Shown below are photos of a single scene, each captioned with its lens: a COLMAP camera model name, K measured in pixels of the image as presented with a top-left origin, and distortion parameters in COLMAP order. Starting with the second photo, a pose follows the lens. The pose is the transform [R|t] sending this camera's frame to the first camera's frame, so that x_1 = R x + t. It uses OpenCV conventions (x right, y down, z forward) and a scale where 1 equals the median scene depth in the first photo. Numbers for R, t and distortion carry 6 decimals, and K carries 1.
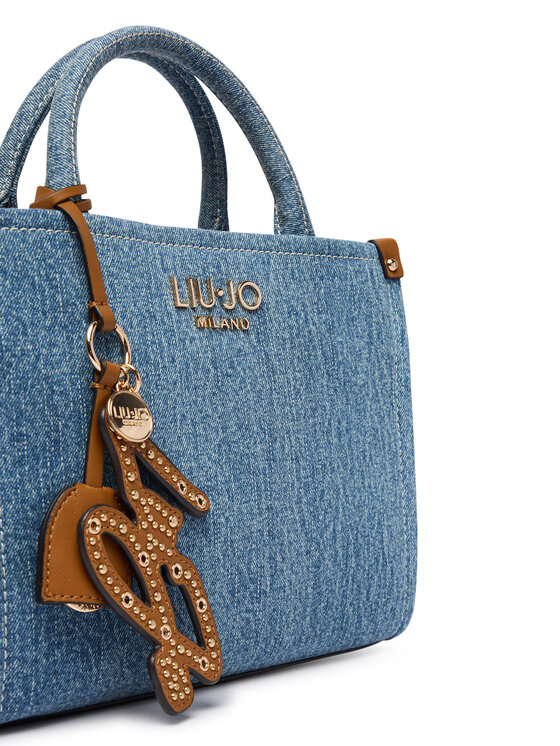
lens RADIAL K [[1083.5, 0, 280.0], [0, 1083.5, 373.0], [0, 0, 1]] dist [-0.083207, -0.108212]
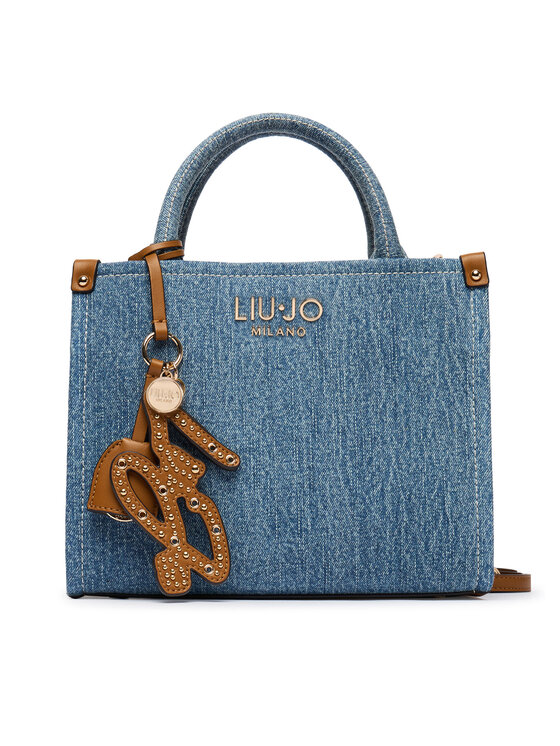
lens RADIAL K [[1083.5, 0, 280.0], [0, 1083.5, 373.0], [0, 0, 1]] dist [-0.083207, -0.108212]
pose [[0.824670, -0.017871, -0.565331, 0.722376], [0.011682, 0.999826, -0.014566, 0.027361], [0.565493, 0.005408, 0.824735, -0.125072]]
